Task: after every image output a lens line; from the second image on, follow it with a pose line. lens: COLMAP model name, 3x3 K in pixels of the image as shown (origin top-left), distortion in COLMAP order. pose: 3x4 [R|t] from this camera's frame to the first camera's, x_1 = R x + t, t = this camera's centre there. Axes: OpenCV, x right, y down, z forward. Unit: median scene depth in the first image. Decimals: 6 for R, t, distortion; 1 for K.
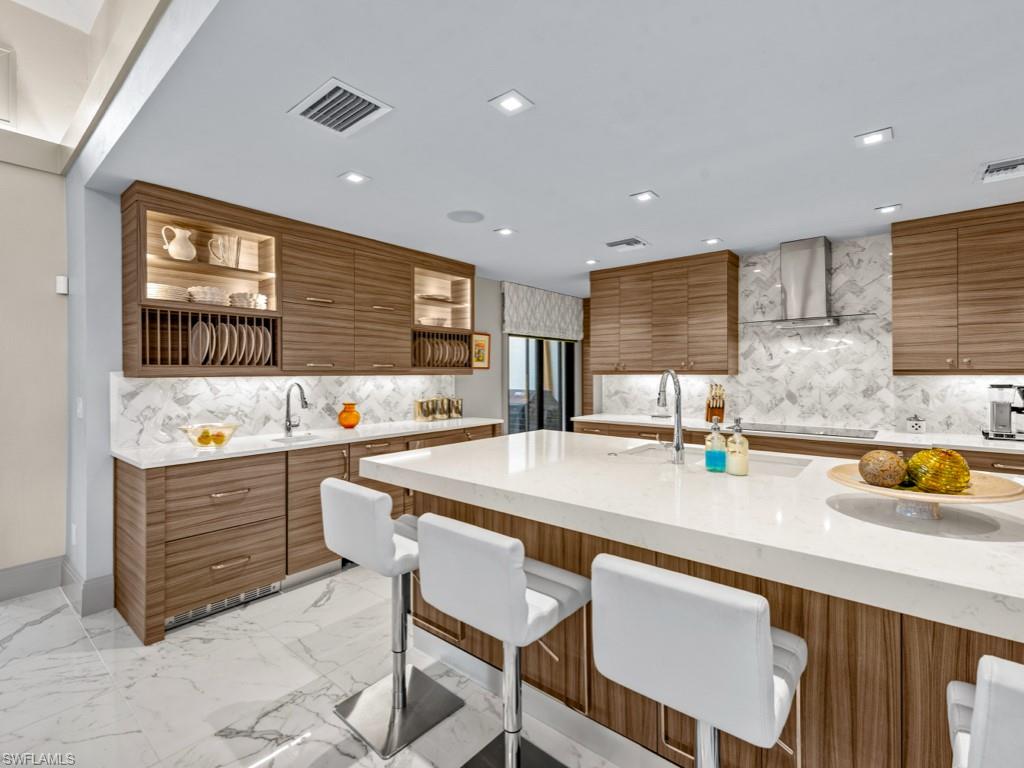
lens RADIAL K [[480.0, 0, 512.5], [0, 480.0, 374.6], [0, 0, 1]] dist [0.012720, -0.004001]
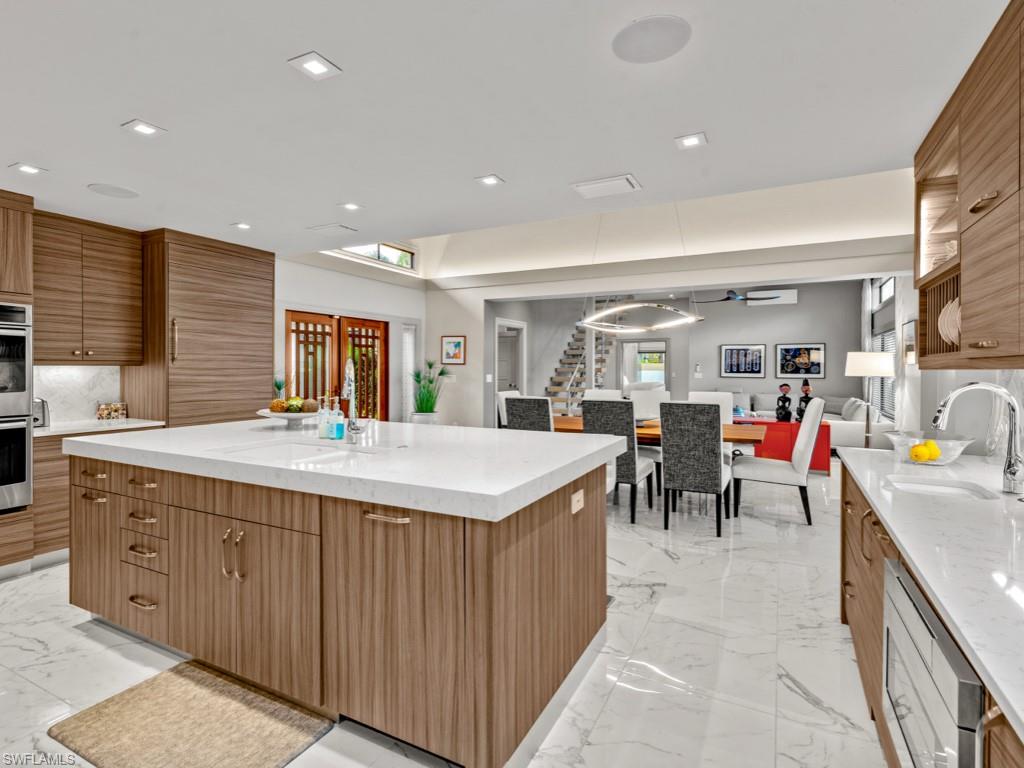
lens RADIAL K [[516.8, 0, 505.6], [0, 516.8, 367.4], [0, 0, 1]] dist [0.012454, -0.002695]
pose [[-0.981567, 0.001269, -0.191114, 0.117750], [0.001214, 0.999999, 0.000401, 0.001203], [0.191114, 0.000161, -0.981568, 1.195704]]
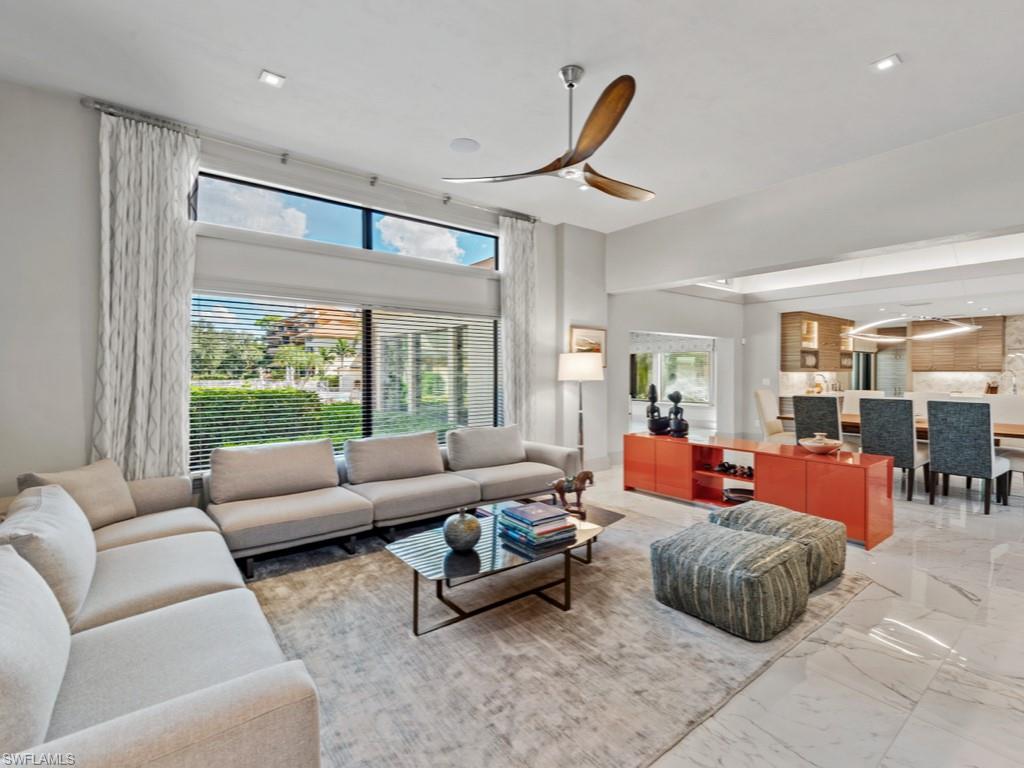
lens RADIAL K [[480.0, 0, 519.3], [0, 480.0, 377.8], [0, 0, 1]] dist [0.012720, -0.004001]
pose [[0.976958, 0.005151, -0.213368, -1.257536], [-0.002977, 0.999940, 0.010509, 0.010365], [0.213409, -0.009632, 0.976915, -1.665421]]
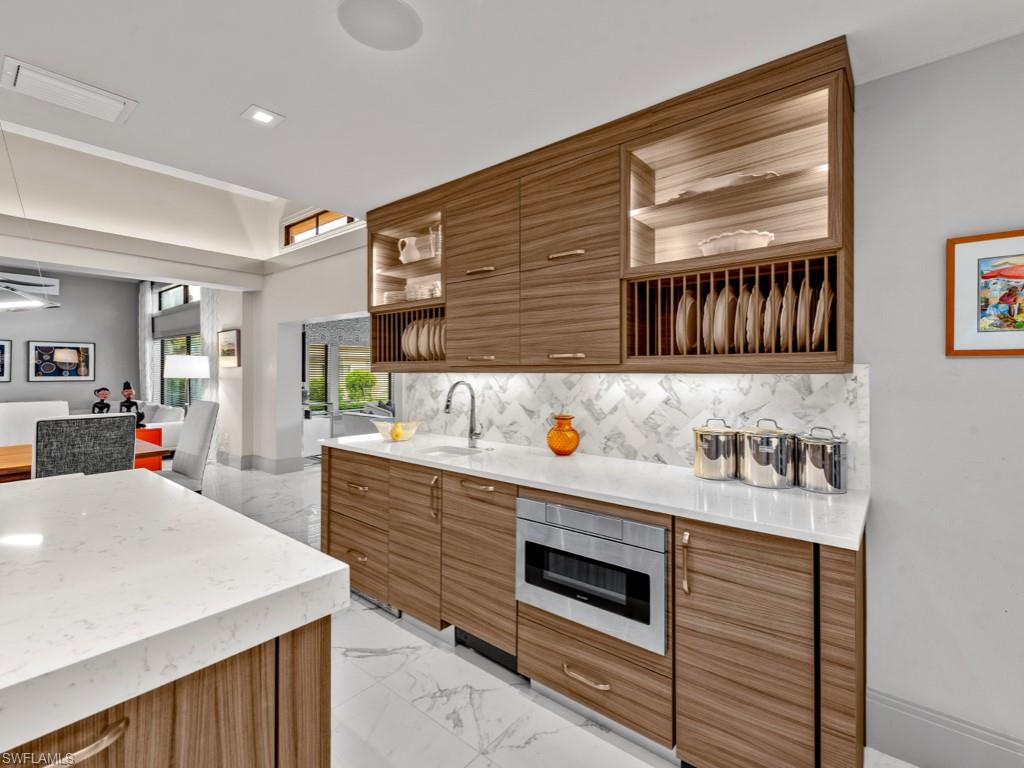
lens RADIAL K [[480.0, 0, 512.8], [0, 480.0, 369.6], [0, 0, 1]] dist [0.012720, -0.004001]
pose [[-0.005192, -0.000091, -0.999987, 0.289346], [-0.004634, 0.999989, -0.000067, -0.002213], [0.999976, 0.004634, -0.005193, 0.900735]]
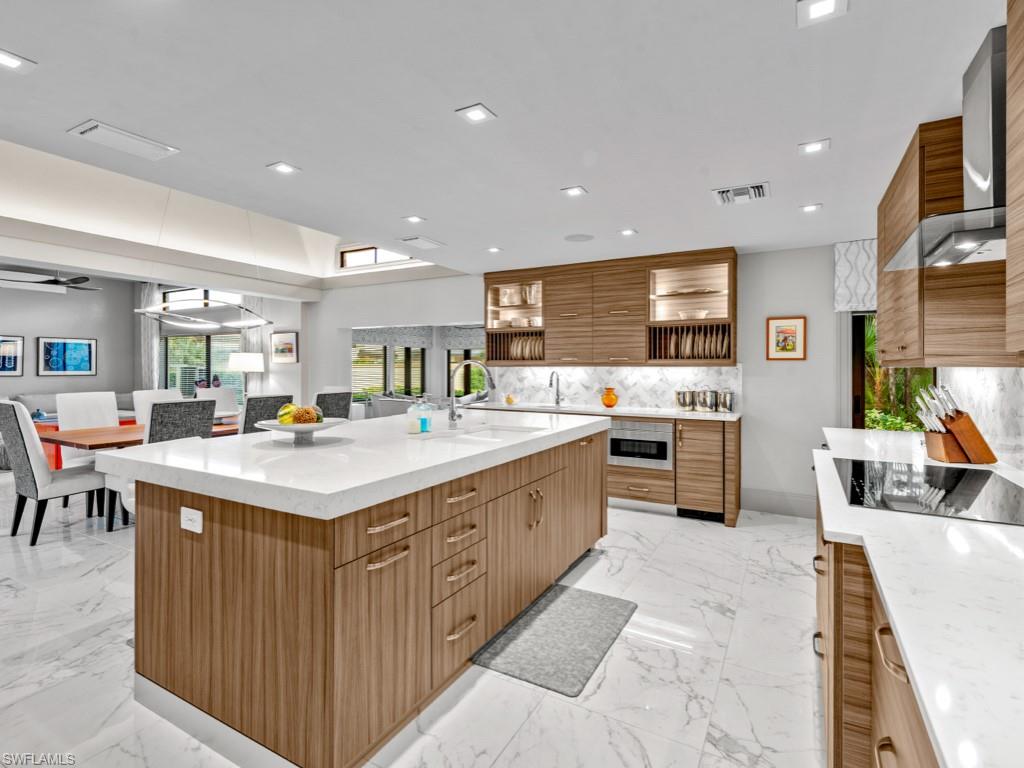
lens RADIAL K [[516.8, 0, 510.5], [0, 516.8, 366.3], [0, 0, 1]] dist [0.012454, -0.002695]
pose [[0.169666, 0.002559, -0.985498, 0.955820], [-0.005279, 0.999985, 0.001688, -0.000224], [0.985487, 0.004916, 0.169677, 0.479527]]
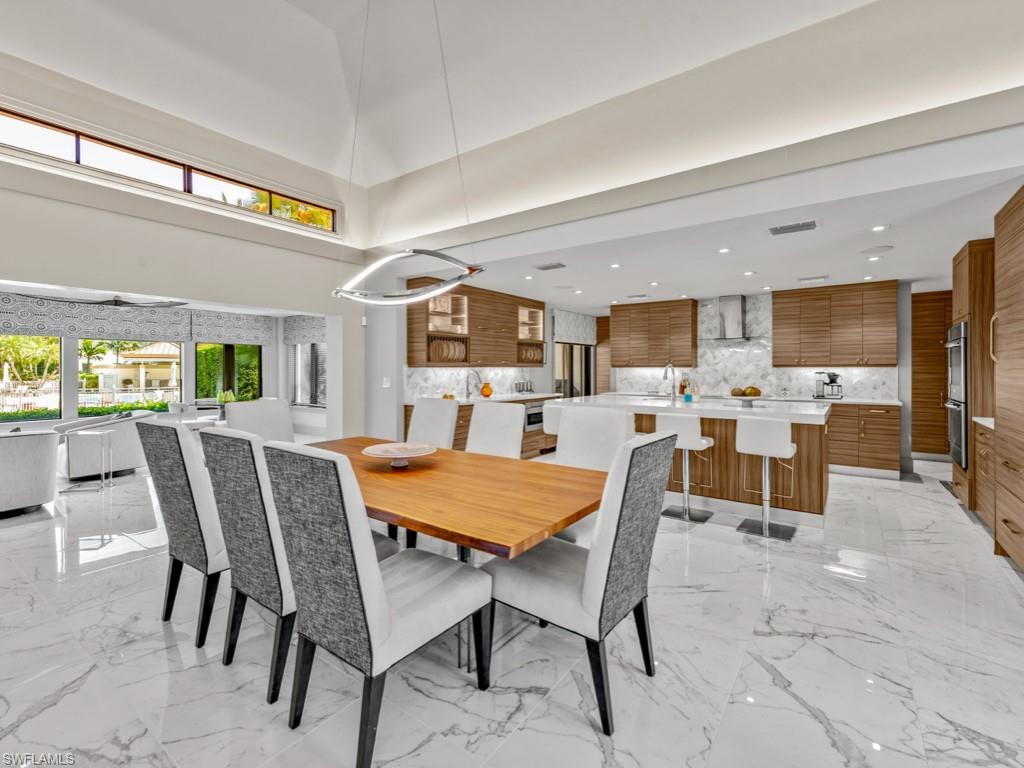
lens RADIAL K [[457.5, 0, 504.4], [0, 457.5, 373.8], [0, 0, 1]] dist [-0.016917, -0.002183]
pose [[0.999225, 0.001123, 0.039349, -0.329806], [-0.001489, 0.999956, 0.009284, 0.009239], [-0.039336, -0.009335, 0.999182, -0.699425]]
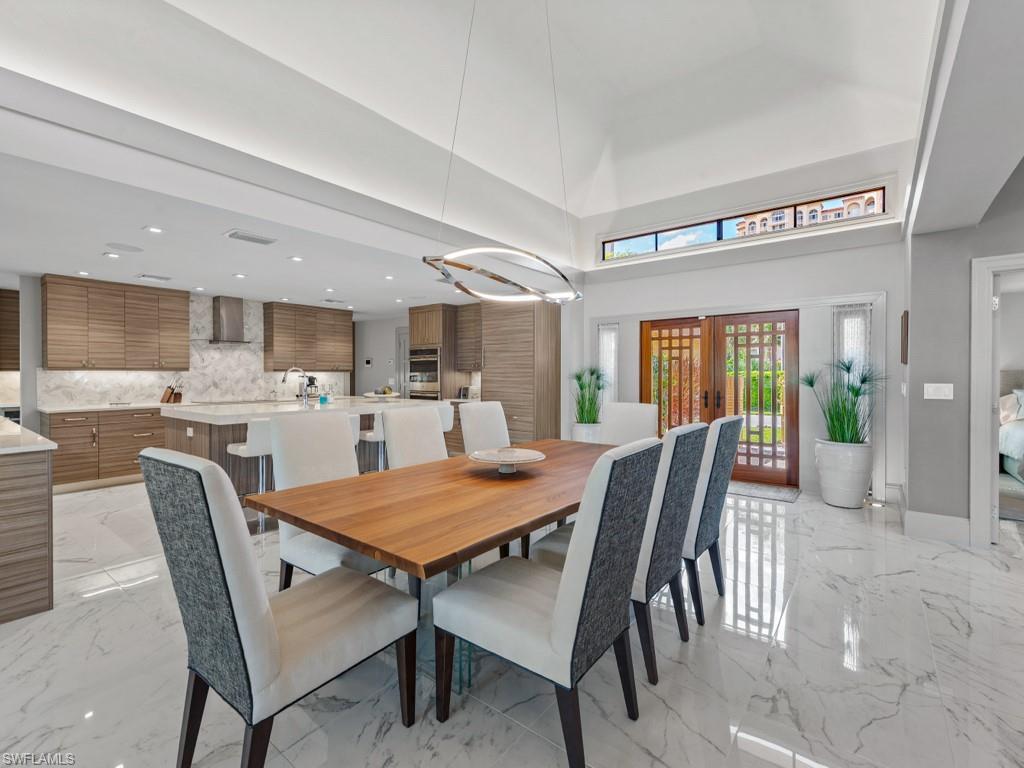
lens RADIAL K [[457.5, 0, 528.7], [0, 457.5, 378.4], [0, 0, 1]] dist [-0.016917, -0.002183]
pose [[-0.057514, -0.006862, 0.998321, -1.097766], [0.000070, 0.999976, 0.006878, 0.013767], [-0.998345, 0.000466, -0.057512, -0.015085]]
